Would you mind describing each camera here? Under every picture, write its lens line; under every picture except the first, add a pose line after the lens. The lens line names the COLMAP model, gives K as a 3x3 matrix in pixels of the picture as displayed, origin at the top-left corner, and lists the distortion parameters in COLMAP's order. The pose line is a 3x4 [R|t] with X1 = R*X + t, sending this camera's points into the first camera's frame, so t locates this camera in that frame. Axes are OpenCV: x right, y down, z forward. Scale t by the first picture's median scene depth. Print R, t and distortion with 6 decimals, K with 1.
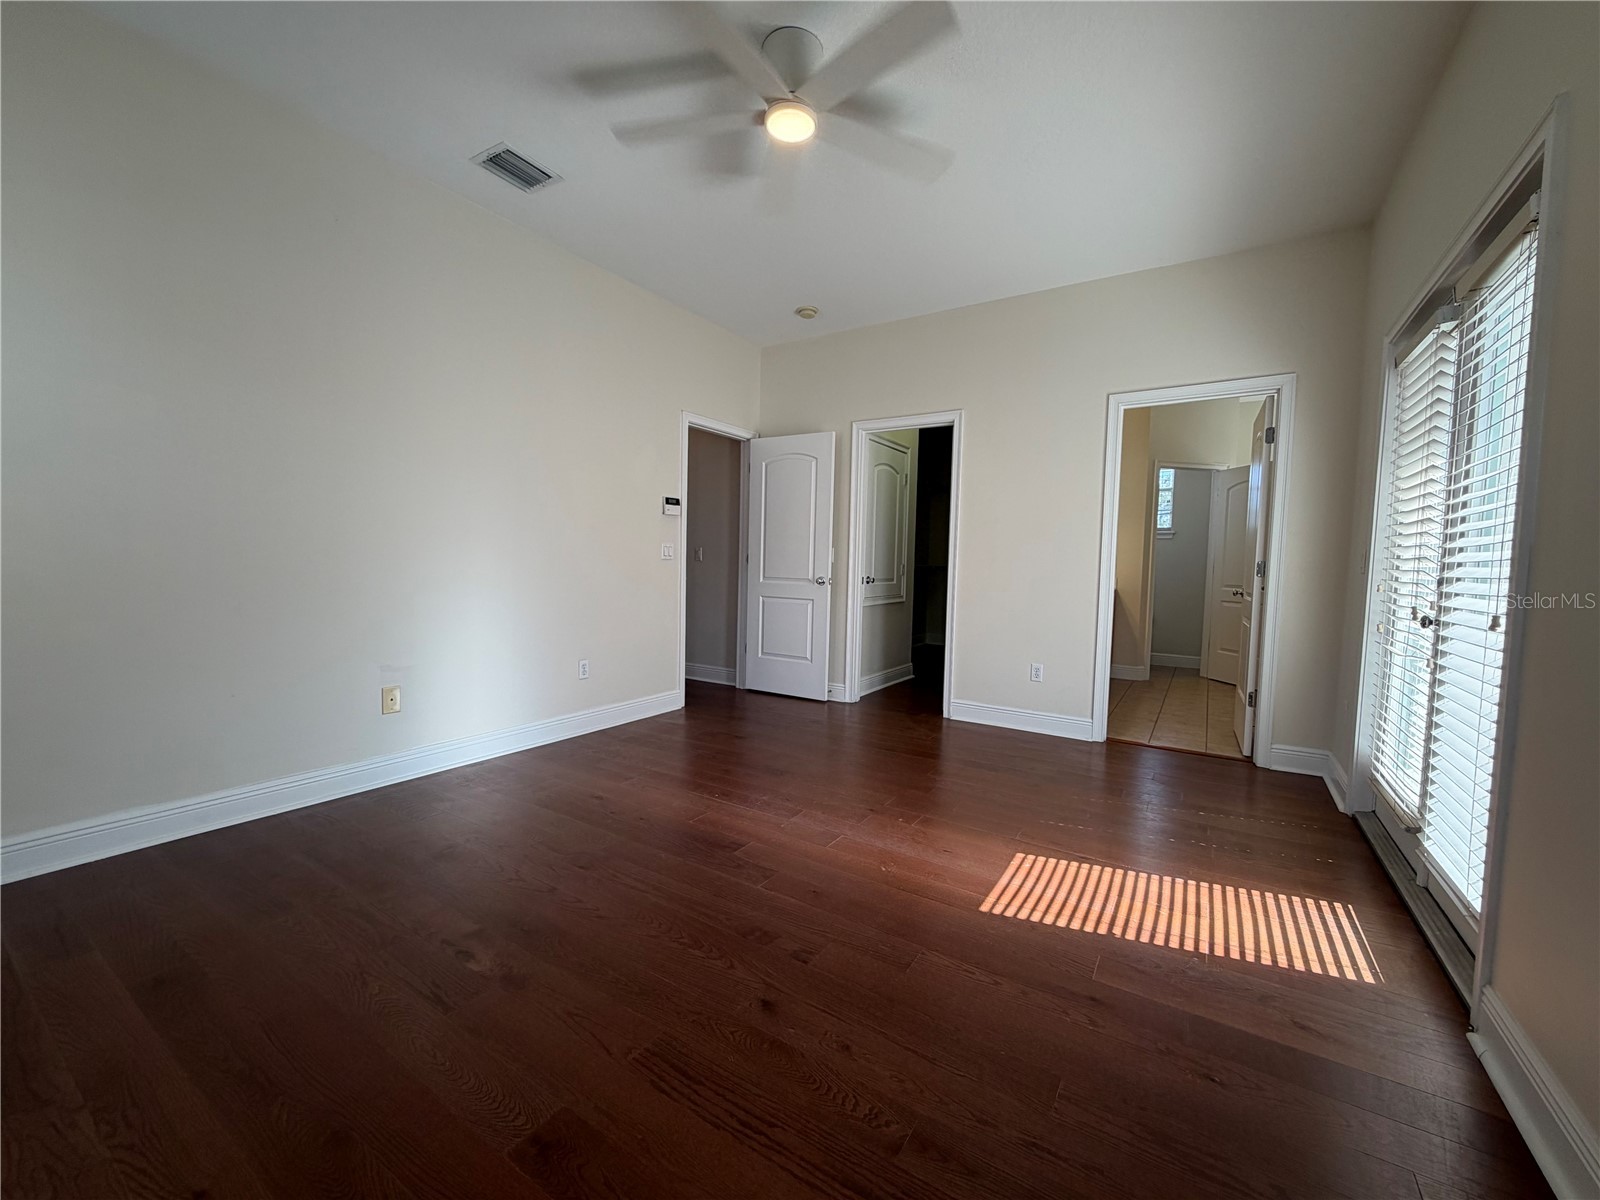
lens RADIAL K [[639.5, 0, 800.0], [0, 639.5, 600.0], [0, 0, 1]] dist [0.000738, 0.000359]
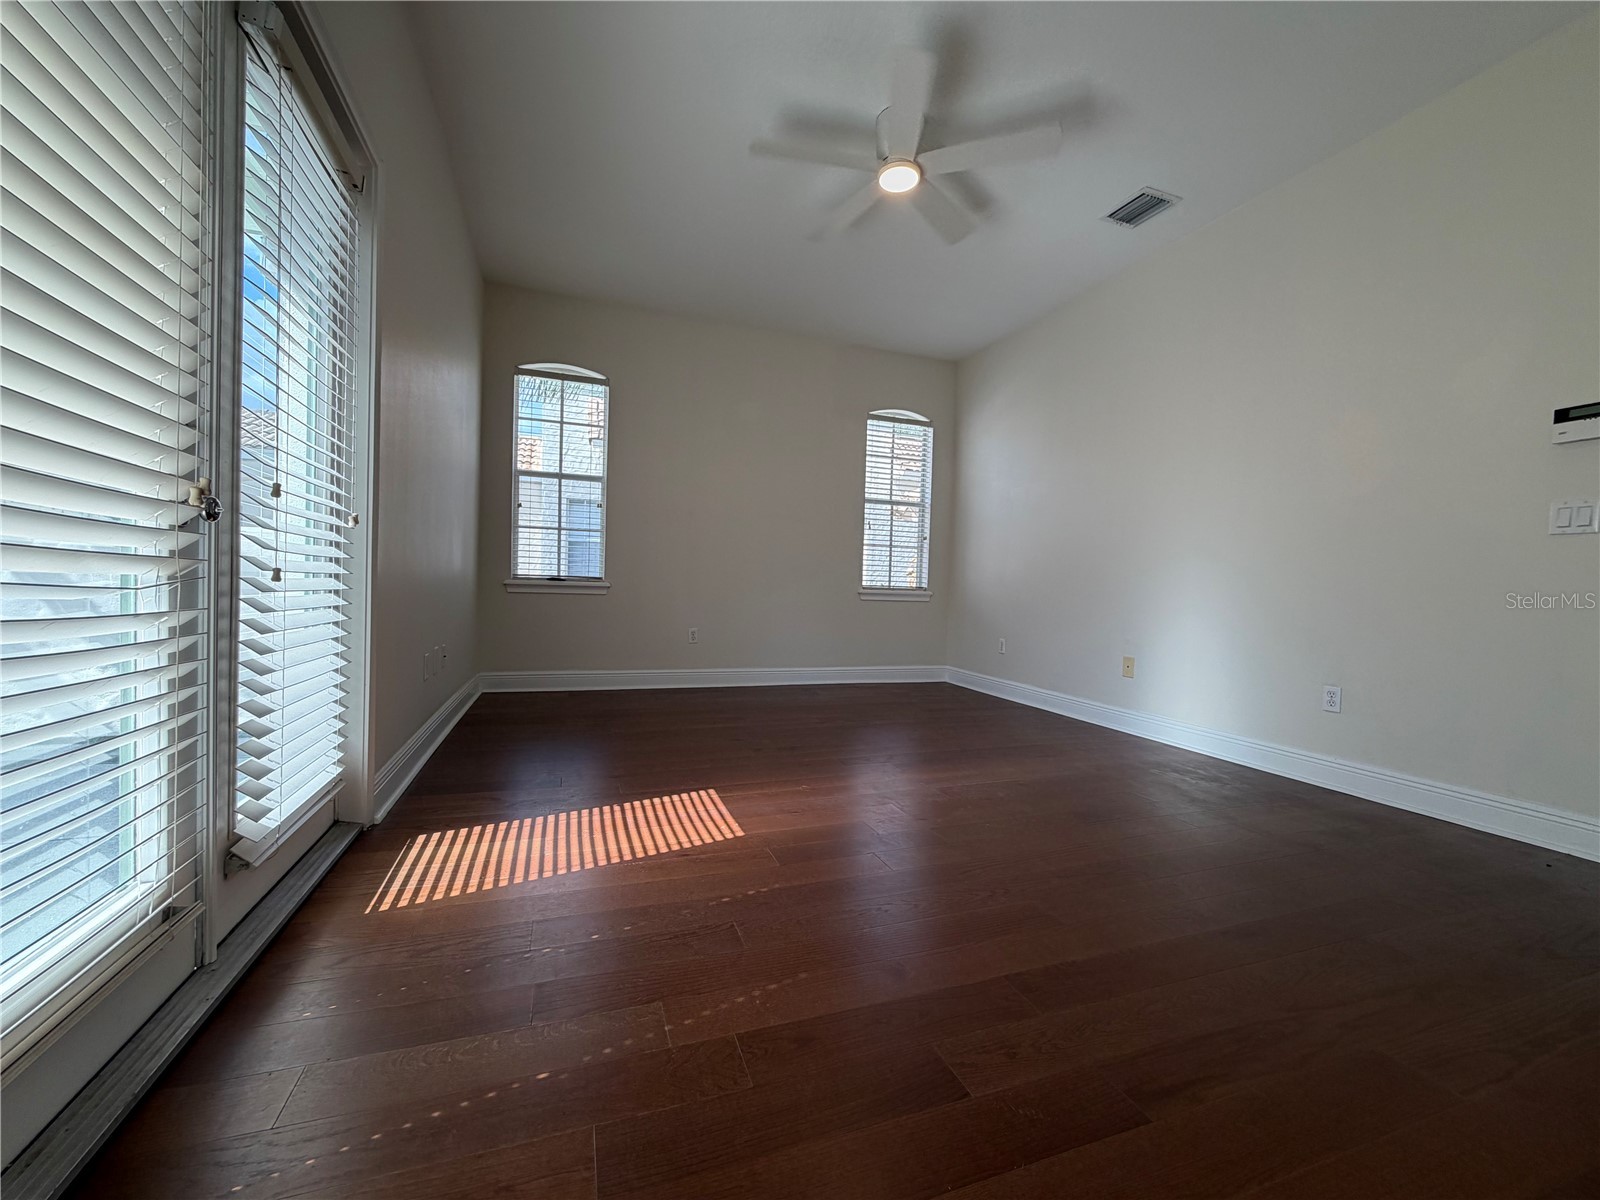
lens RADIAL K [[639.5, 0, 800.0], [0, 639.5, 600.0], [0, 0, 1]] dist [0.000738, 0.000359]
pose [[-0.608168, -0.024284, -0.793437, 1.165715], [-0.092193, 0.994929, 0.040214, 0.045116], [0.788437, 0.097606, -0.607322, 1.831389]]
